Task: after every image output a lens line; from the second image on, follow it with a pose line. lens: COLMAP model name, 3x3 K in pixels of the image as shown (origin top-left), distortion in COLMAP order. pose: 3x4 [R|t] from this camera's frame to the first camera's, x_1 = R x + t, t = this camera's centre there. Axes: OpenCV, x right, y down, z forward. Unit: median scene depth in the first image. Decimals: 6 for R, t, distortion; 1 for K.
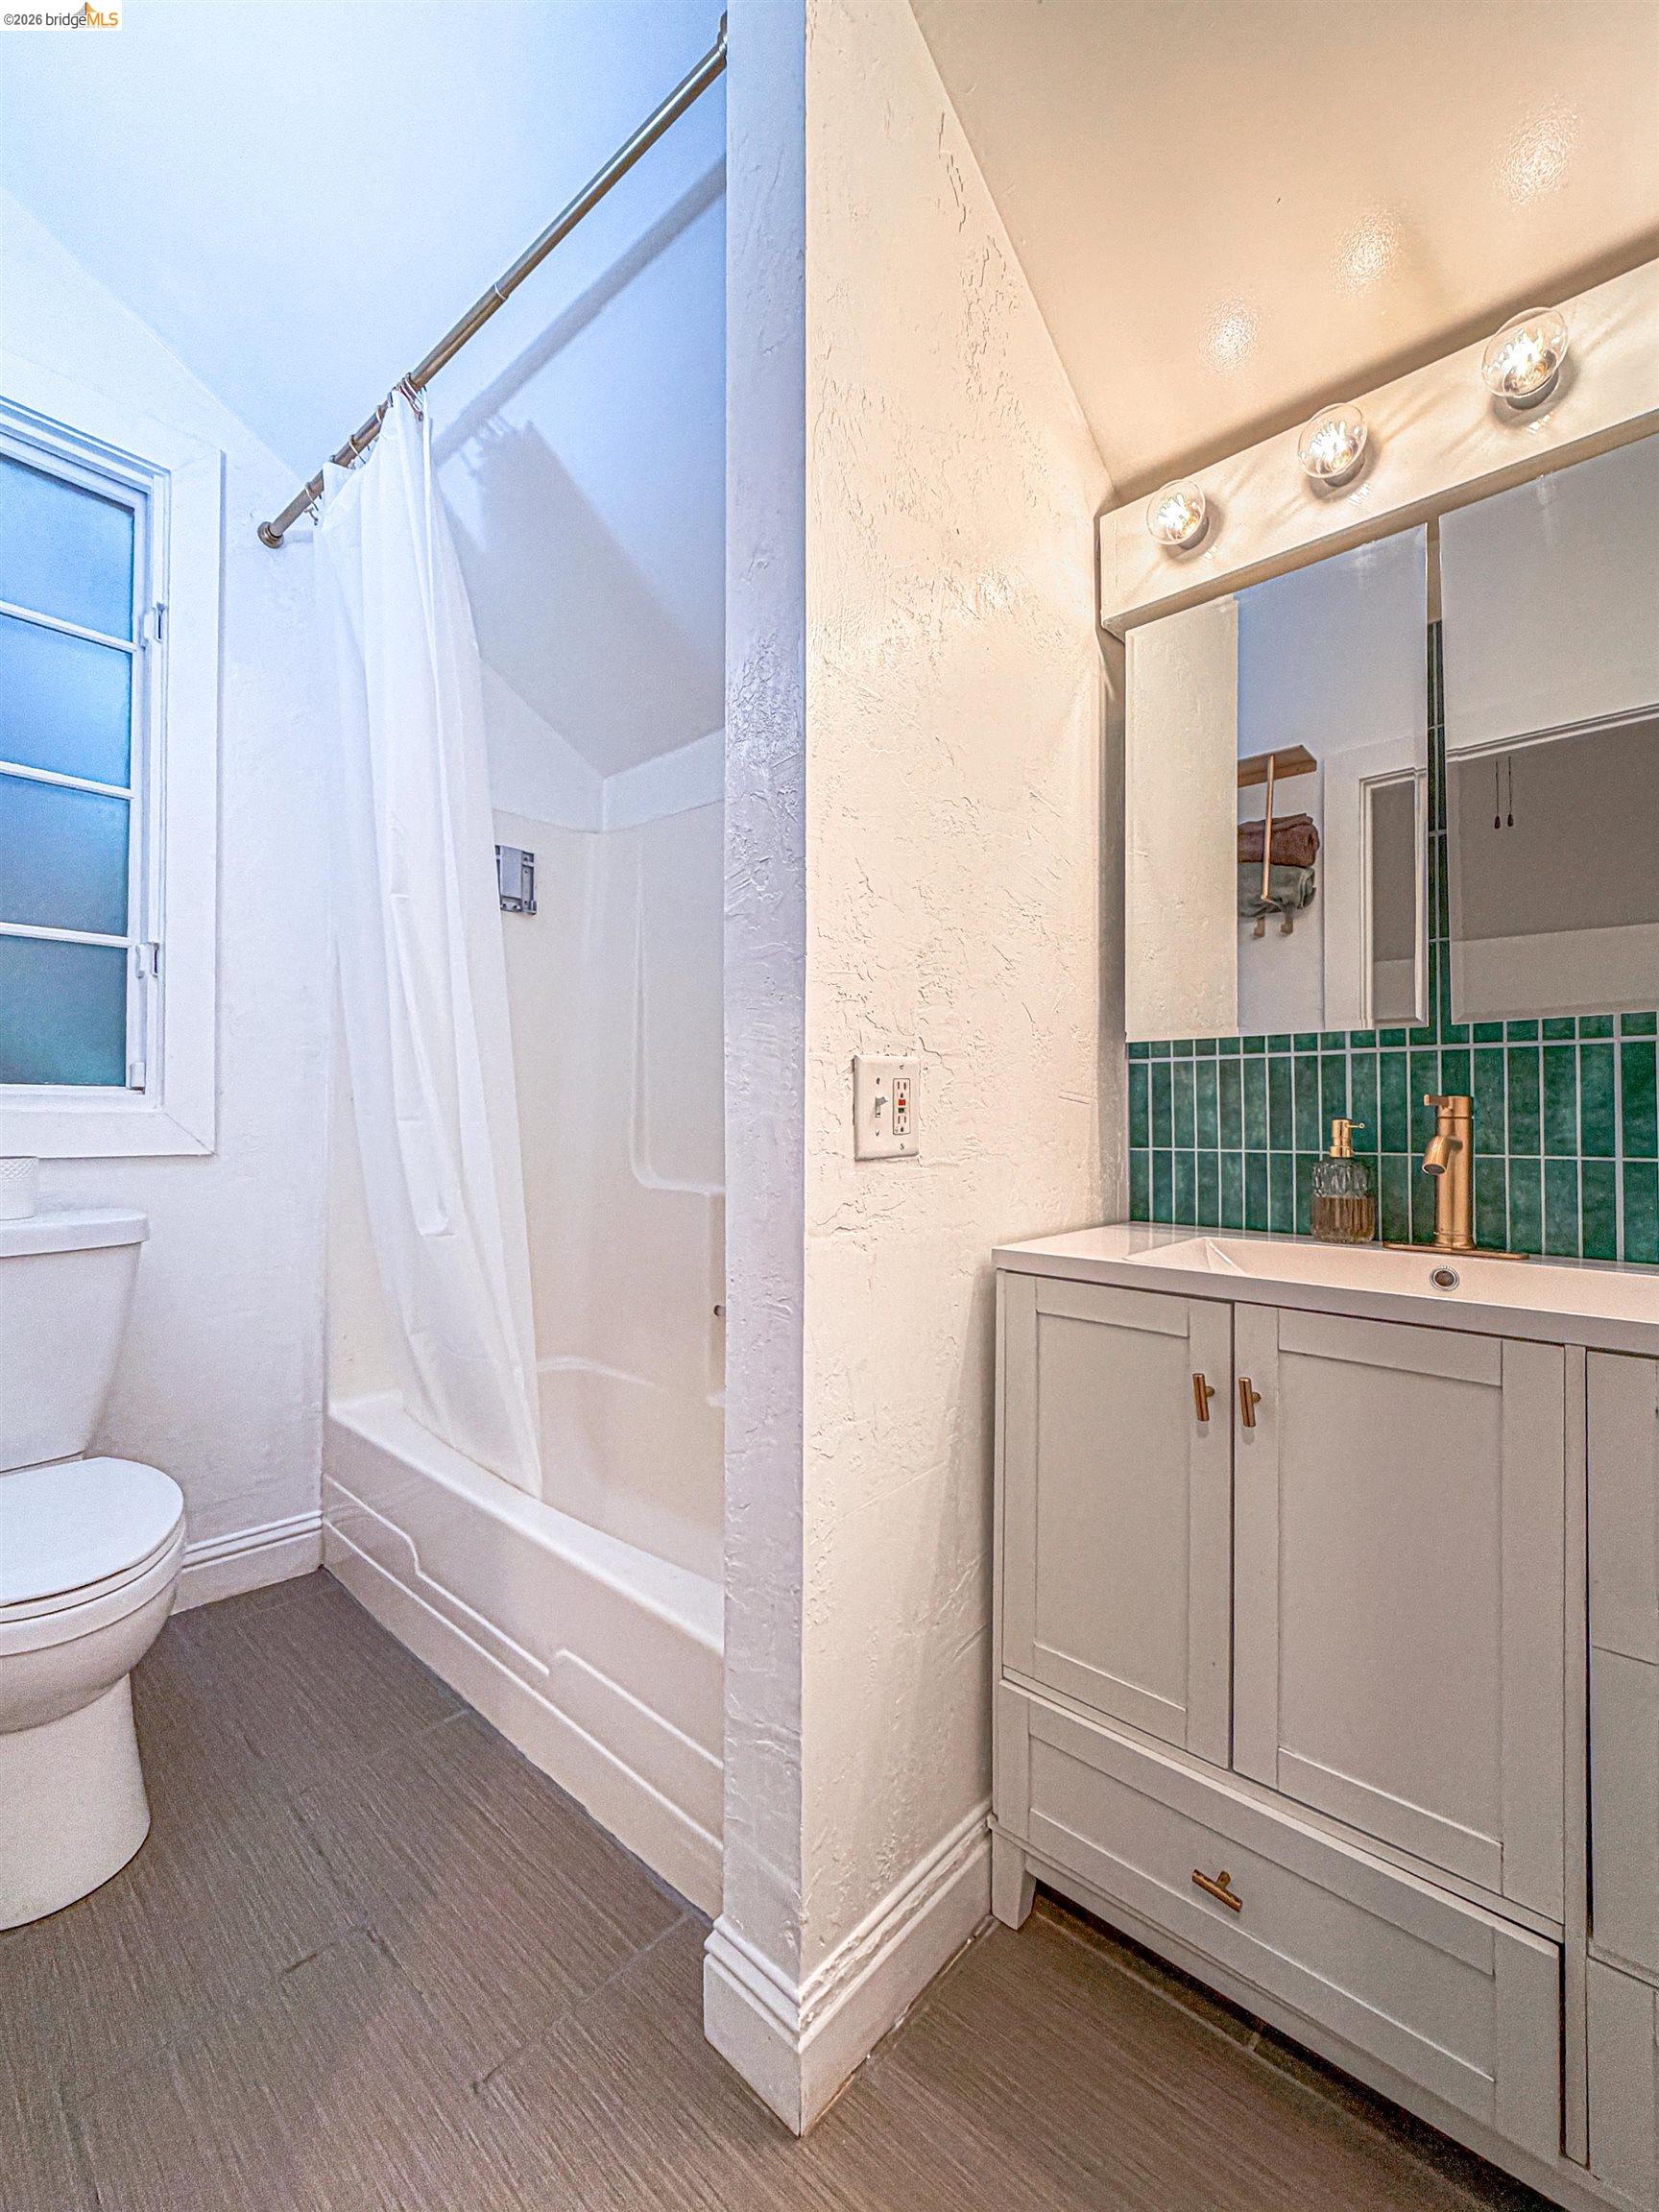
lens RADIAL K [[900.1, 0, 839.2], [0, 900.1, 1080.1], [0, 0, 1]] dist [-0.000761, 0.000556]
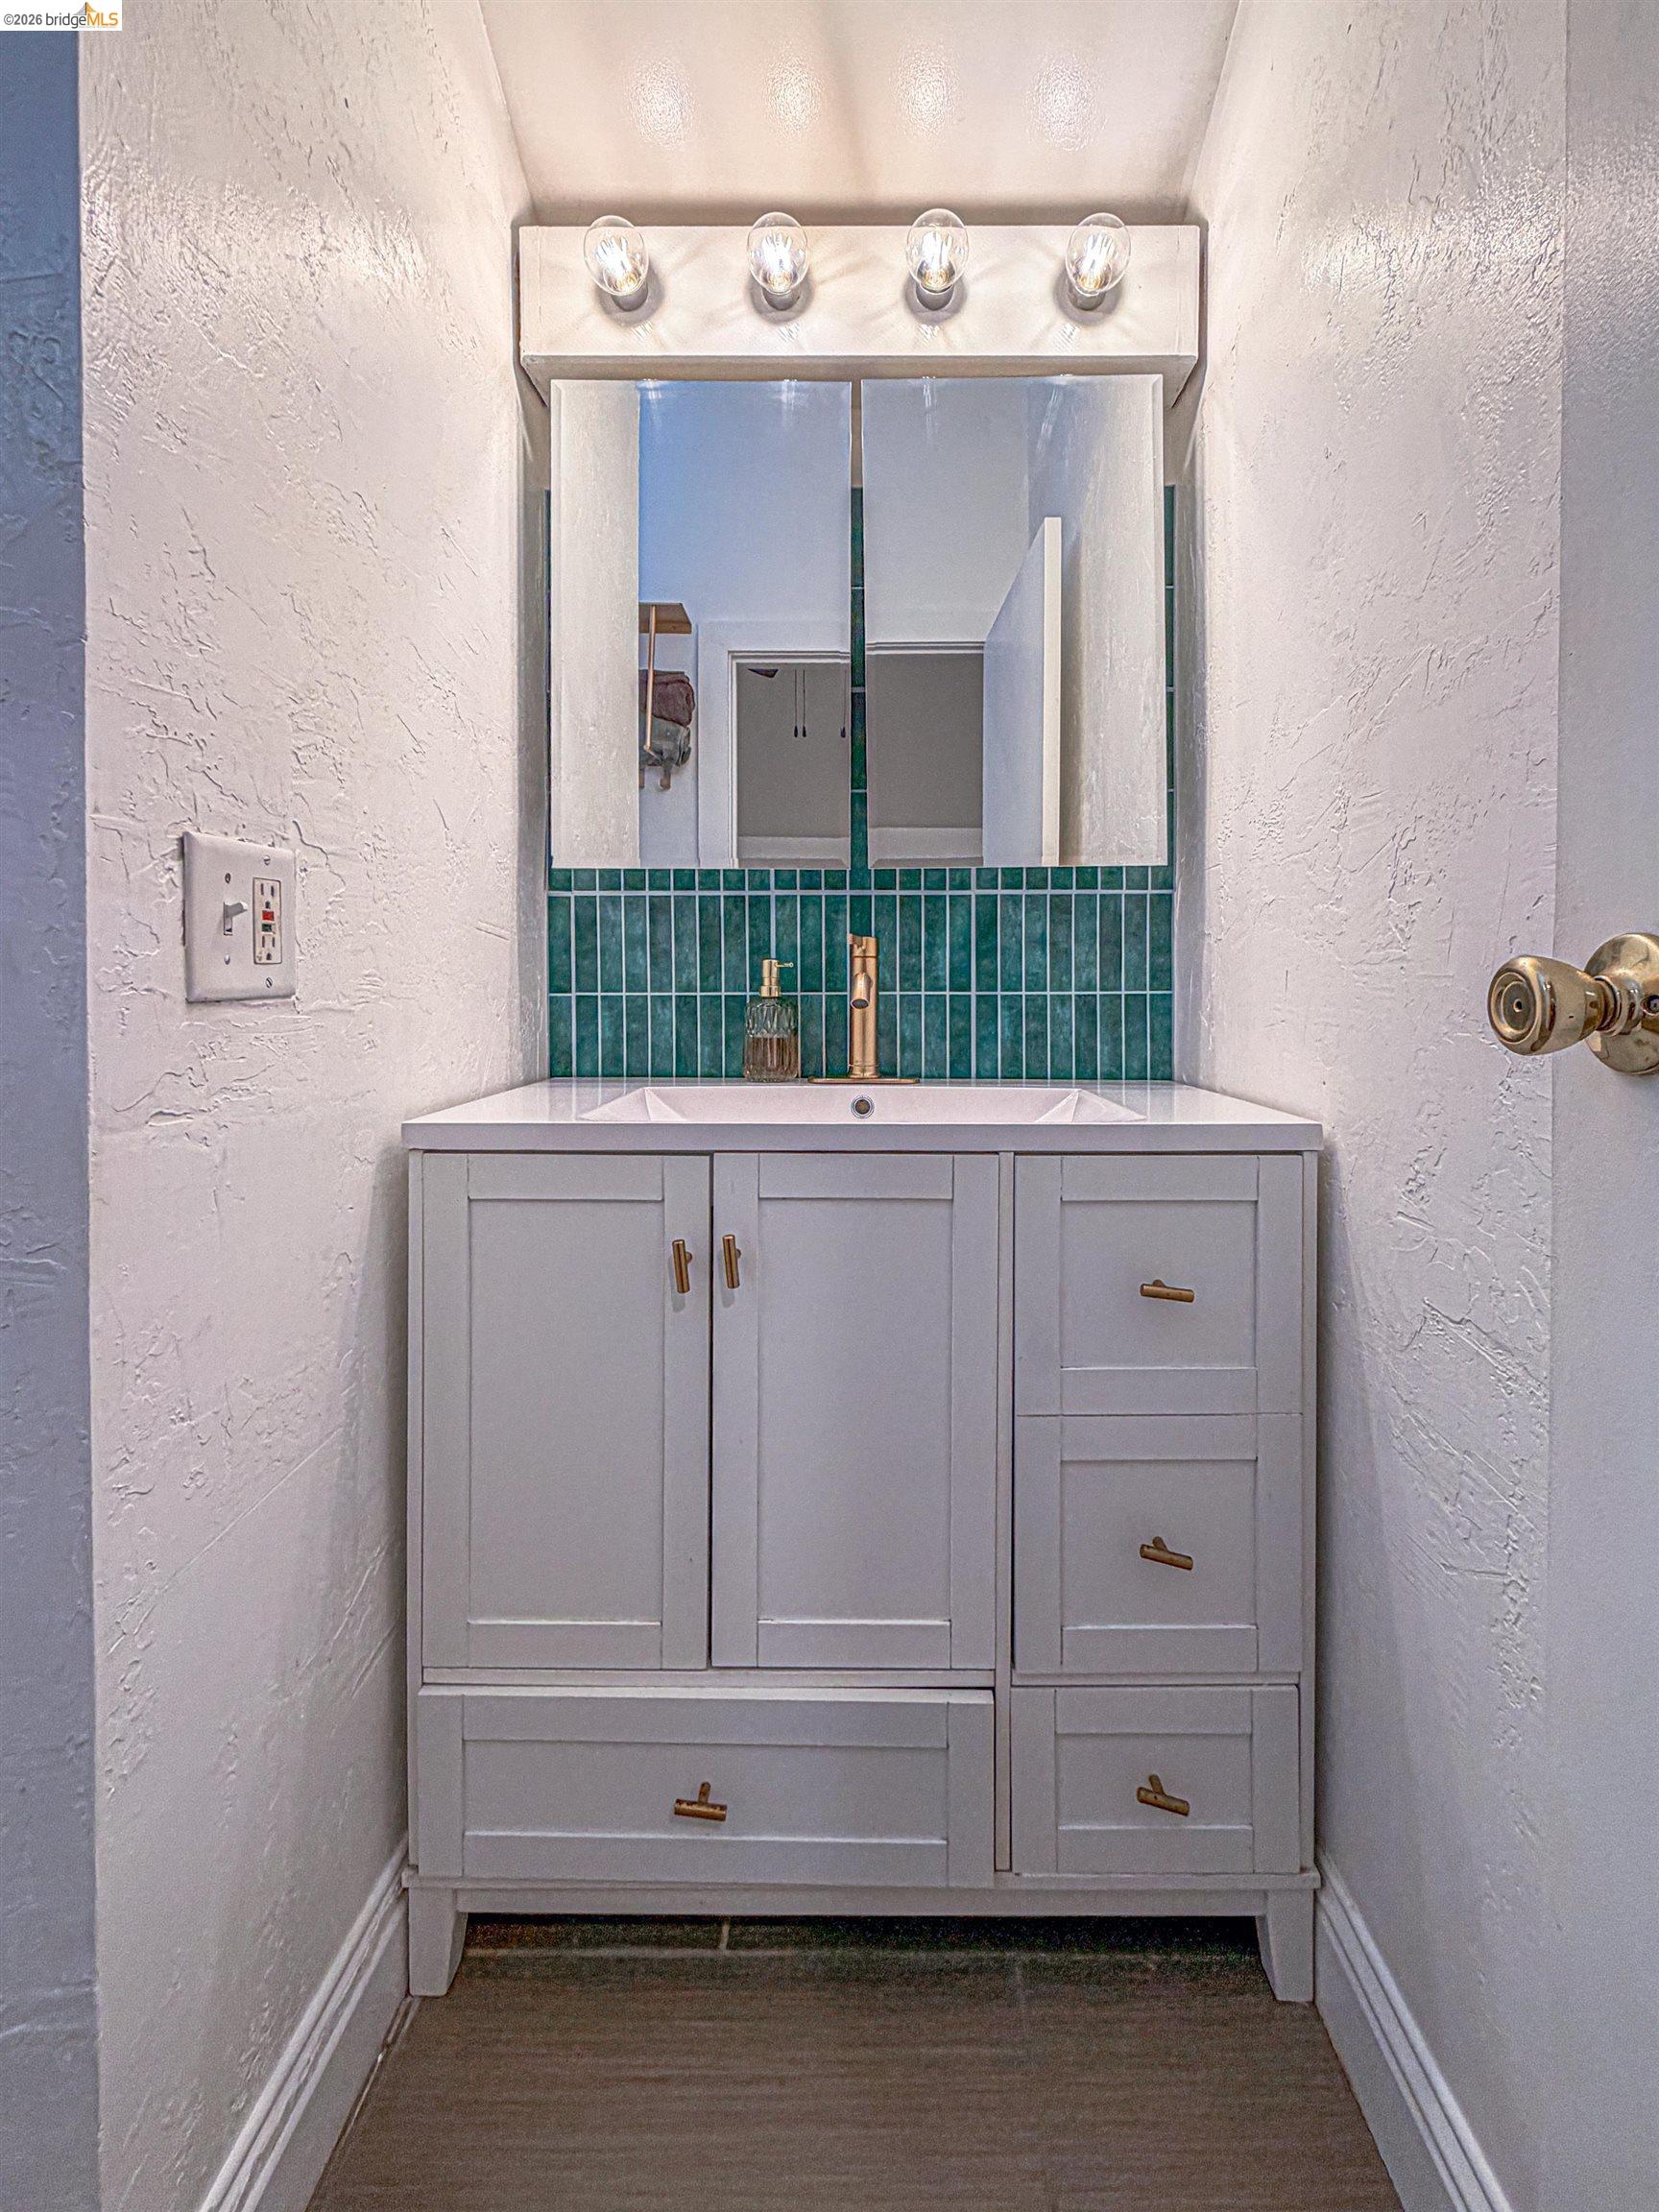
lens RADIAL K [[899.1, 0, 834.5], [0, 899.1, 990.0], [0, 0, 1]] dist [-0.001313, -0.000276]
pose [[0.756505, -0.006971, 0.653951, -0.043573], [-0.024450, 0.998943, 0.038933, 0.040659], [-0.653531, -0.045442, 0.755534, 0.217318]]
